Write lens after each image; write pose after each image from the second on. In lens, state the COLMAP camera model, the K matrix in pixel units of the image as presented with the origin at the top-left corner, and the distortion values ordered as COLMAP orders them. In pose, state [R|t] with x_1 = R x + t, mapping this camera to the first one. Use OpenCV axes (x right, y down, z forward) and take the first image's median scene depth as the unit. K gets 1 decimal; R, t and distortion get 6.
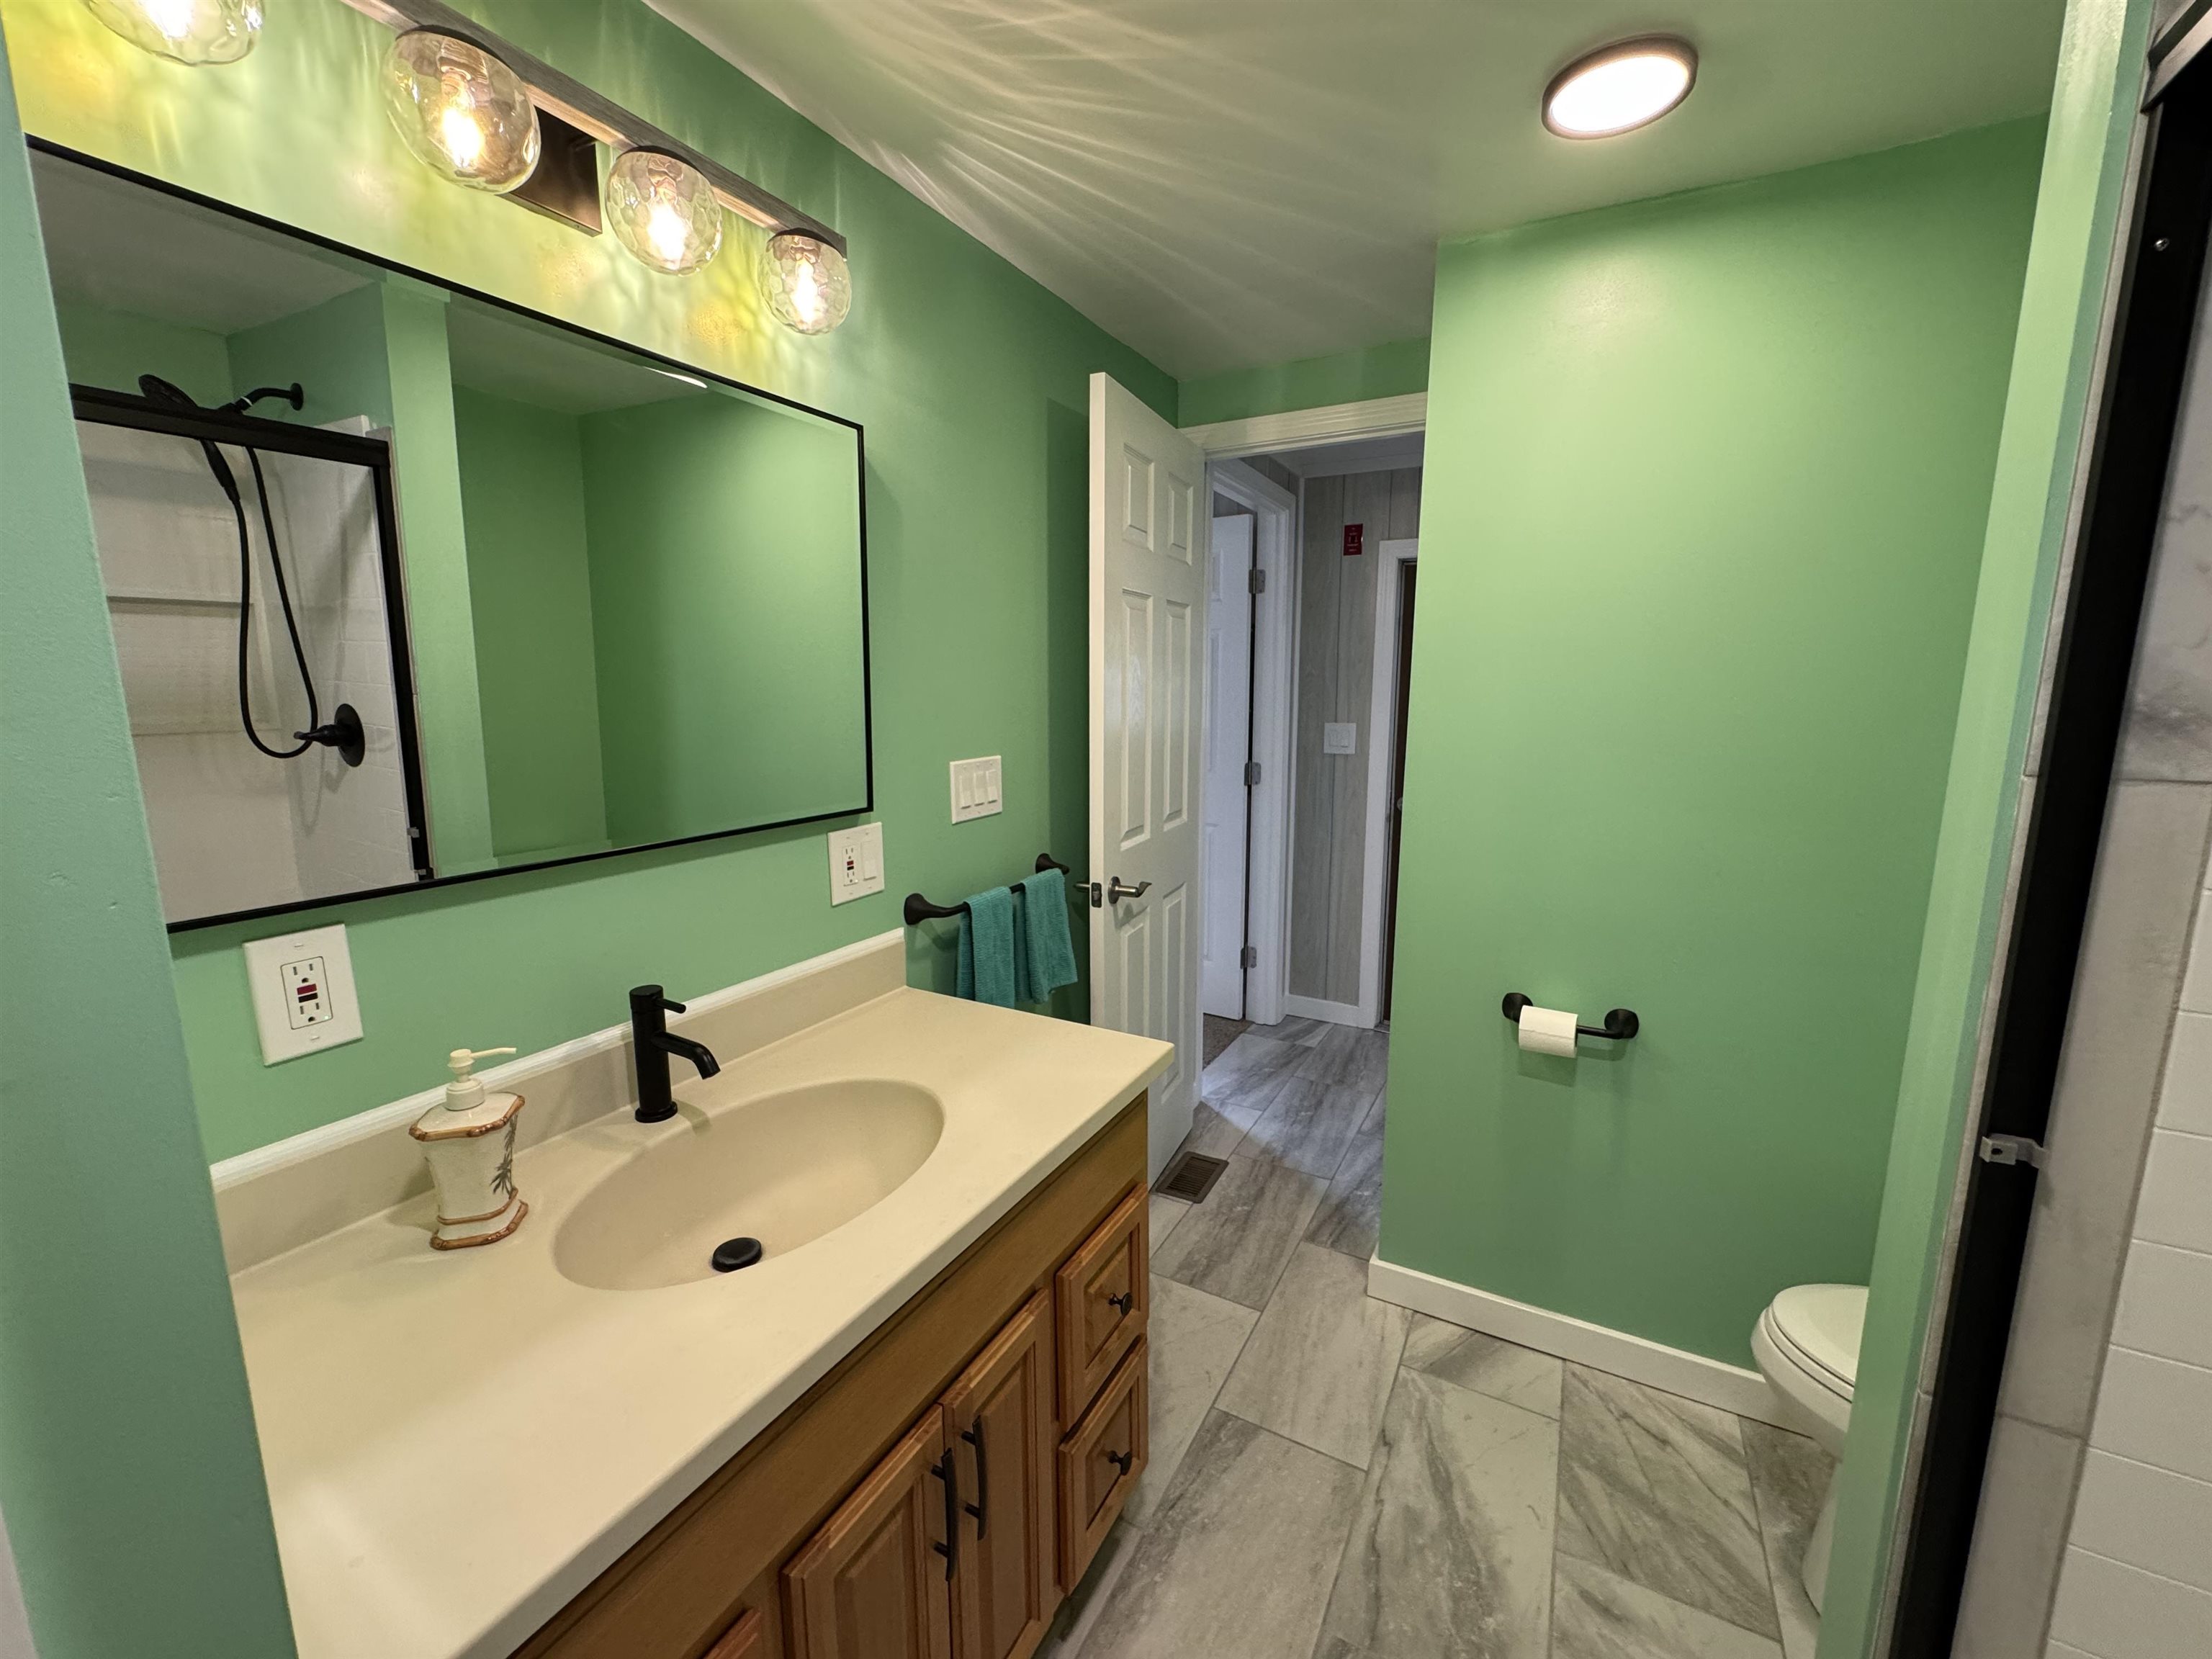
lens RADIAL K [[888.0, 0, 1104.9], [0, 888.0, 825.3], [0, 0, 1]] dist [-0.002396, 0.000232]
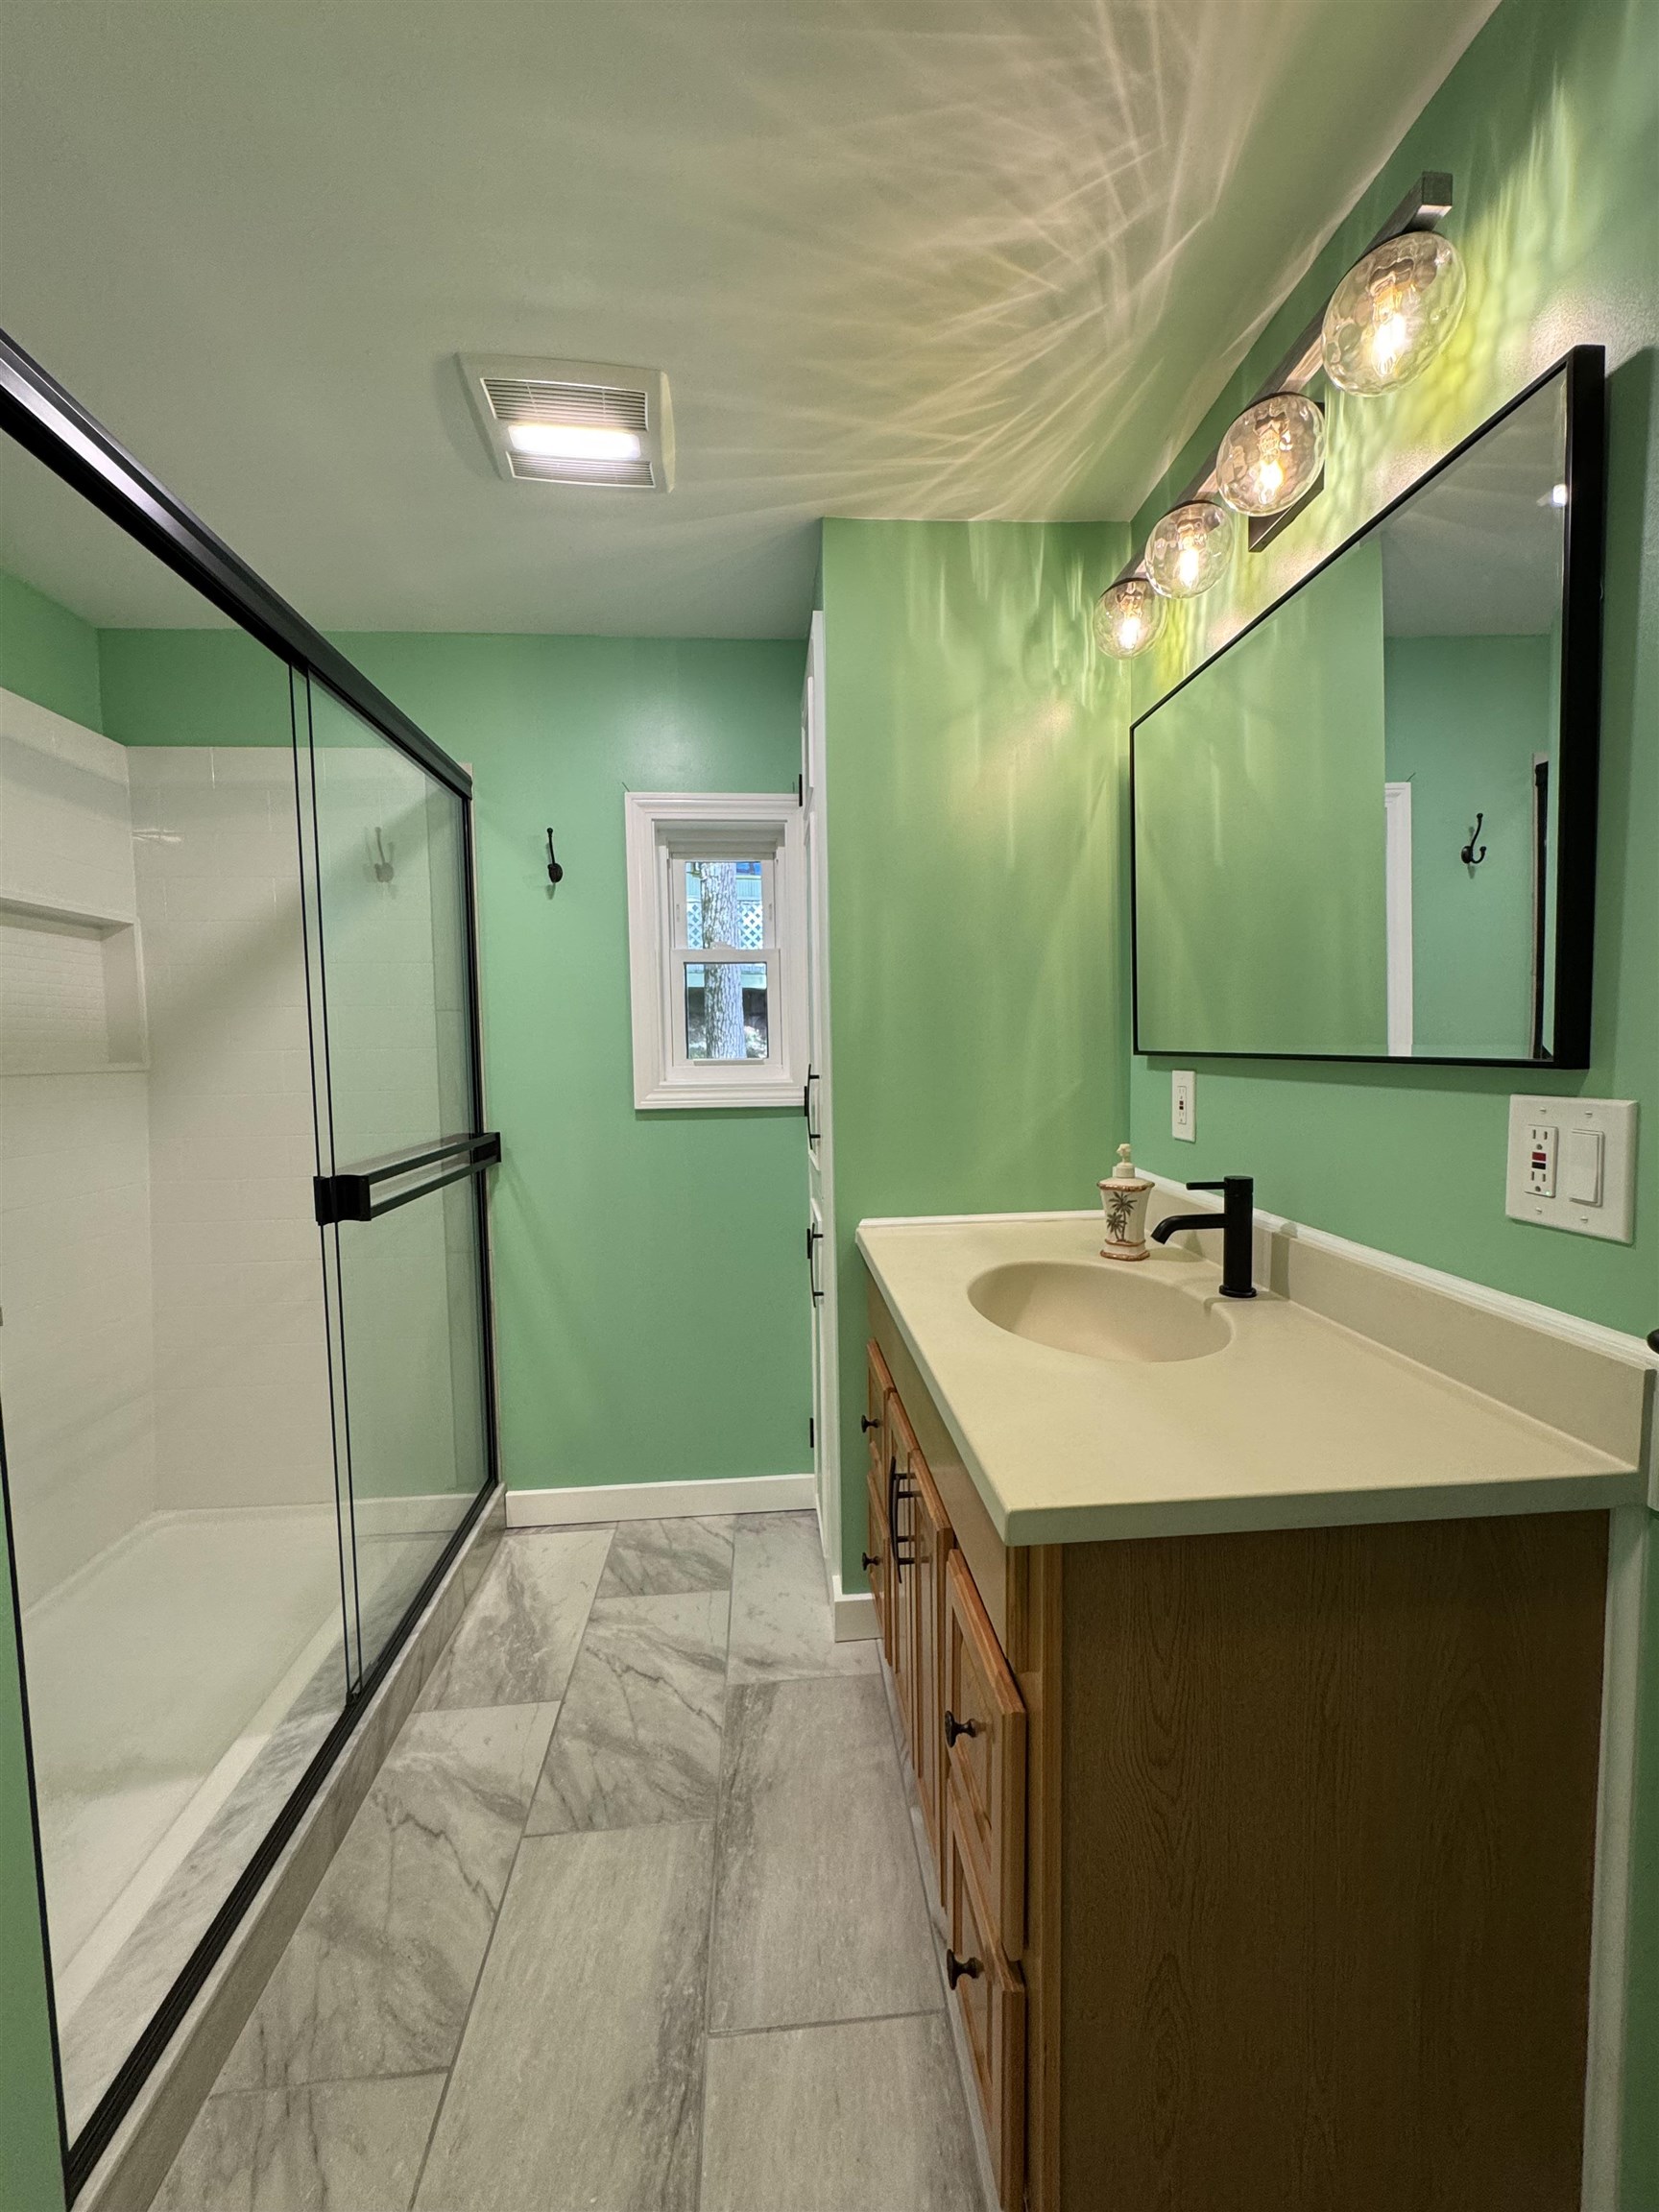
lens RADIAL K [[888.0, 0, 831.8], [0, 888.0, 1099.5], [0, 0, 1]] dist [-0.002396, 0.000232]
pose [[-0.834789, 0.050576, -0.548242, 0.397969], [-0.072019, 0.977185, 0.199807, -0.073557], [0.545839, 0.206280, -0.812101, 1.211099]]
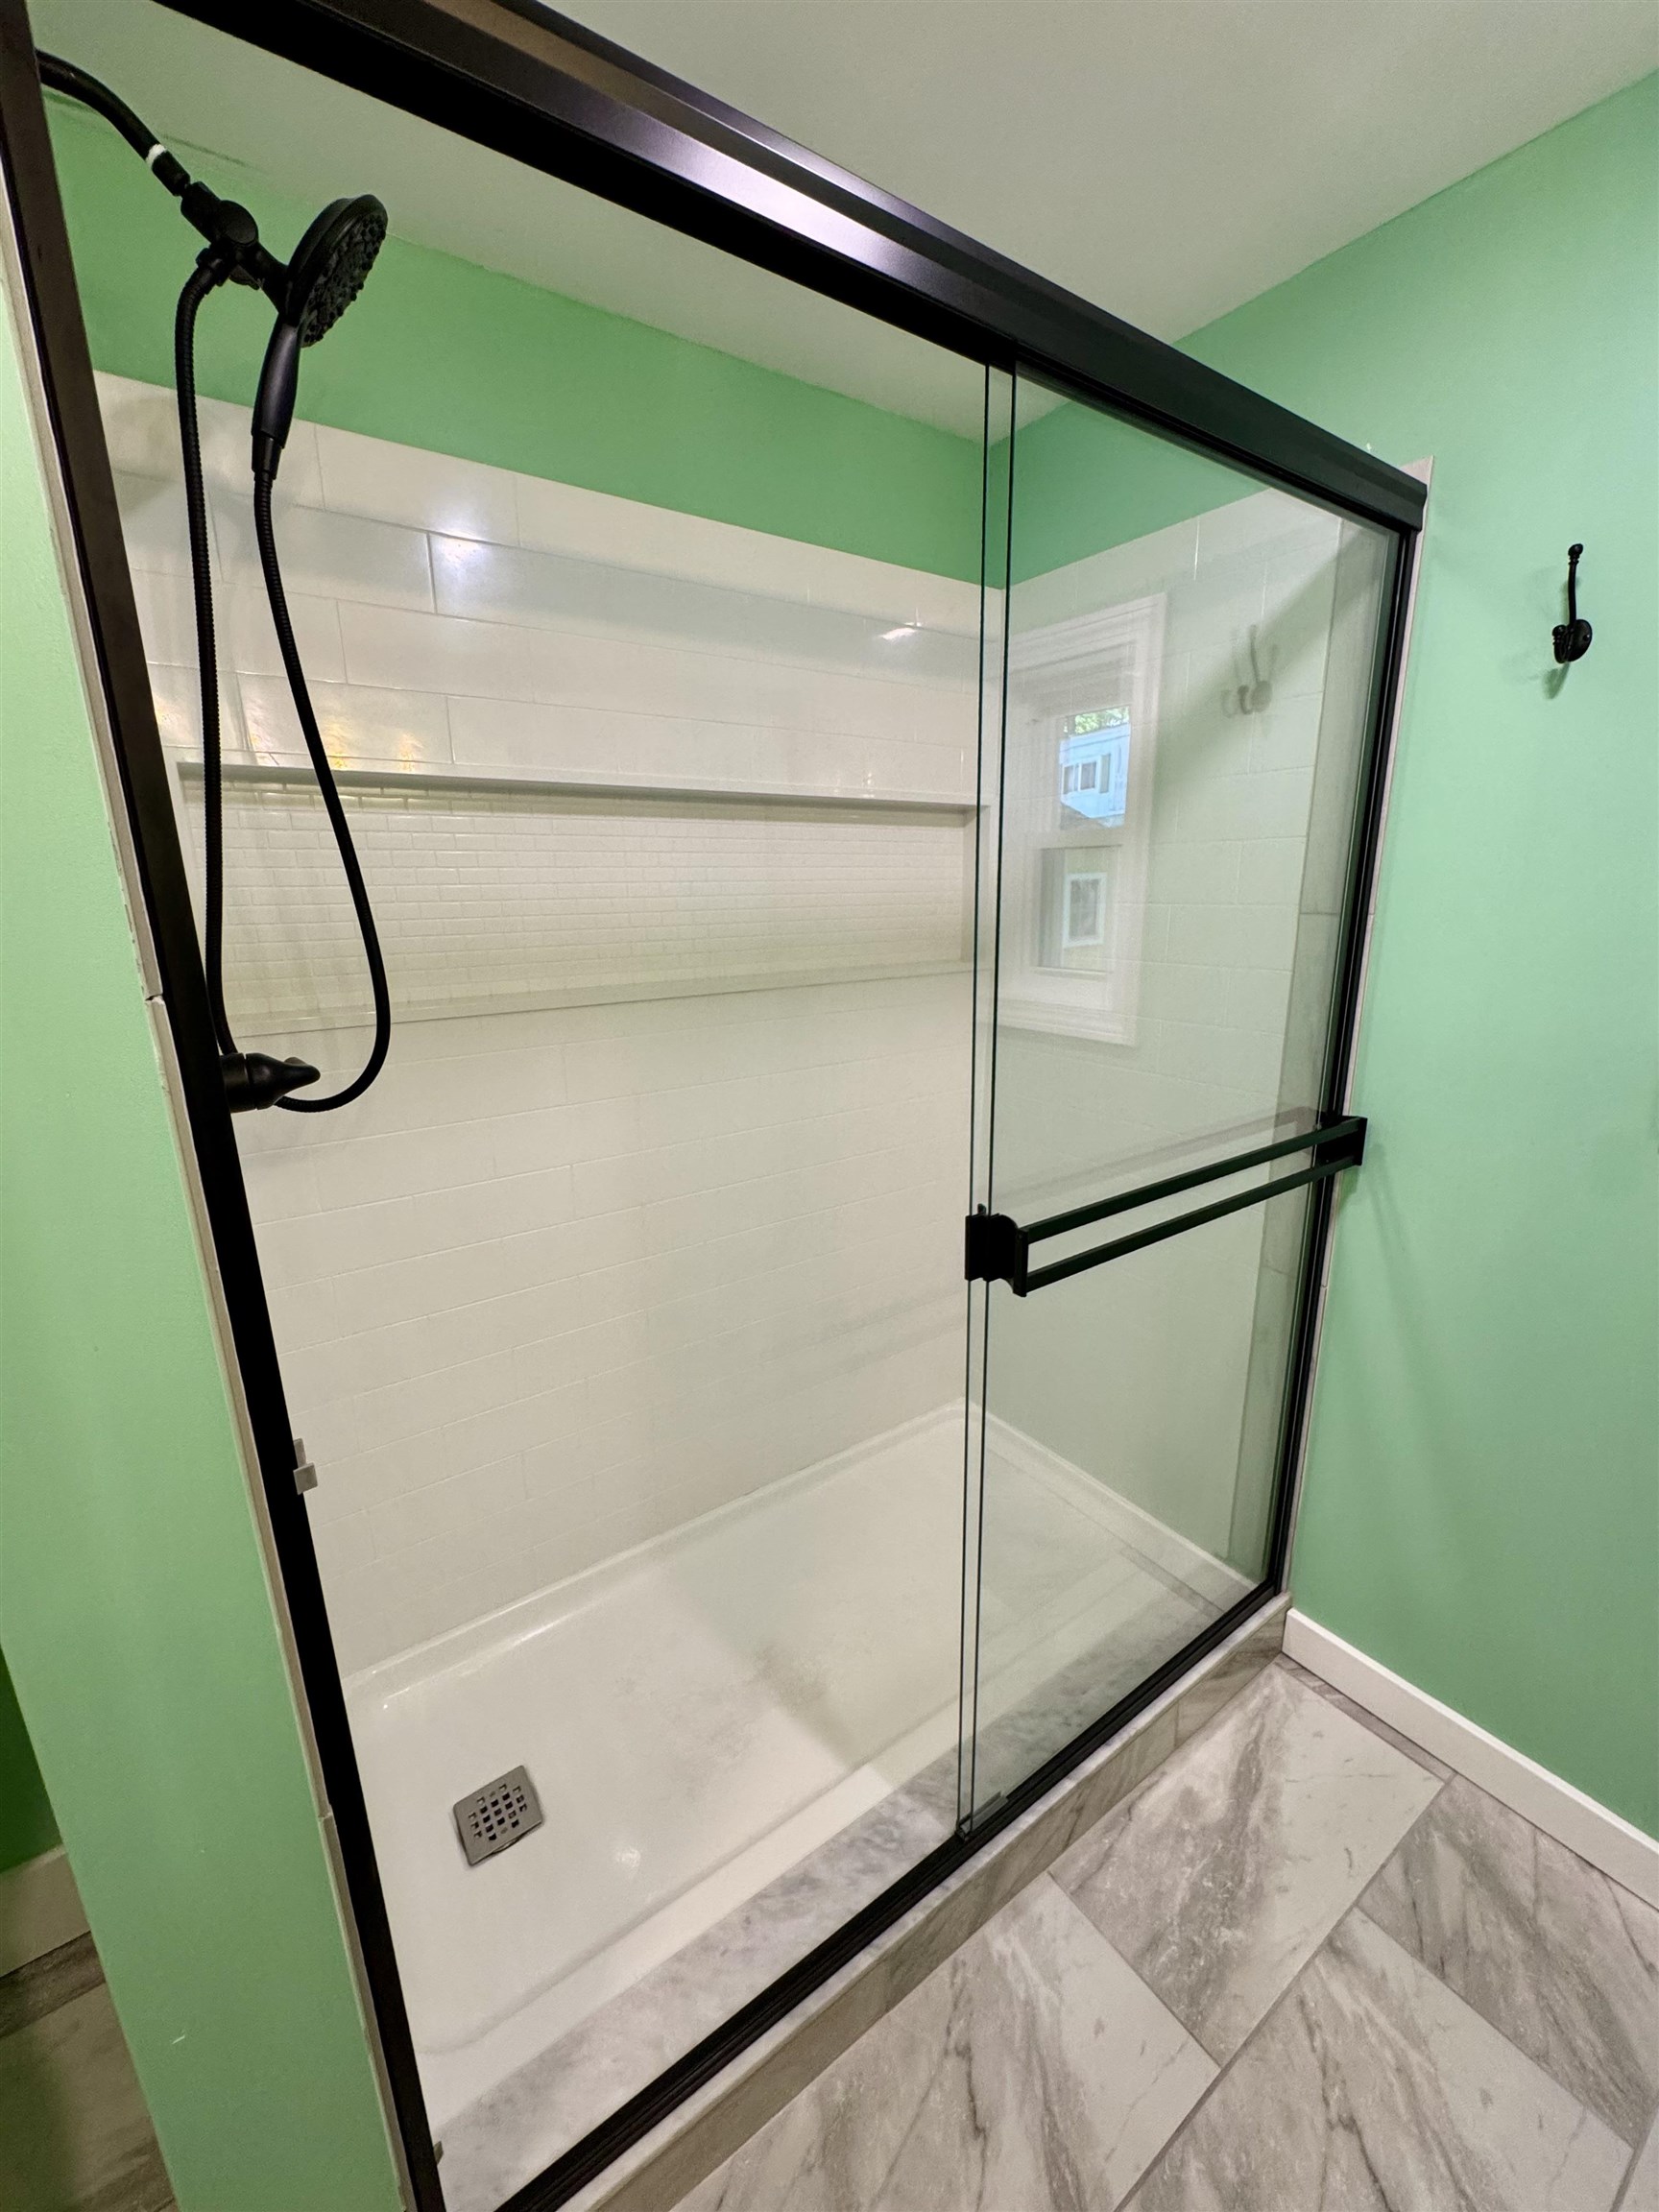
lens RADIAL K [[888.0, 0, 835.1], [0, 888.0, 1098.2], [0, 0, 1]] dist [-0.002396, 0.000232]
pose [[-0.896991, -0.089359, 0.432923, 0.267968], [0.091317, 0.920774, 0.379259, -0.087077], [-0.432514, 0.379725, -0.817765, 0.940991]]
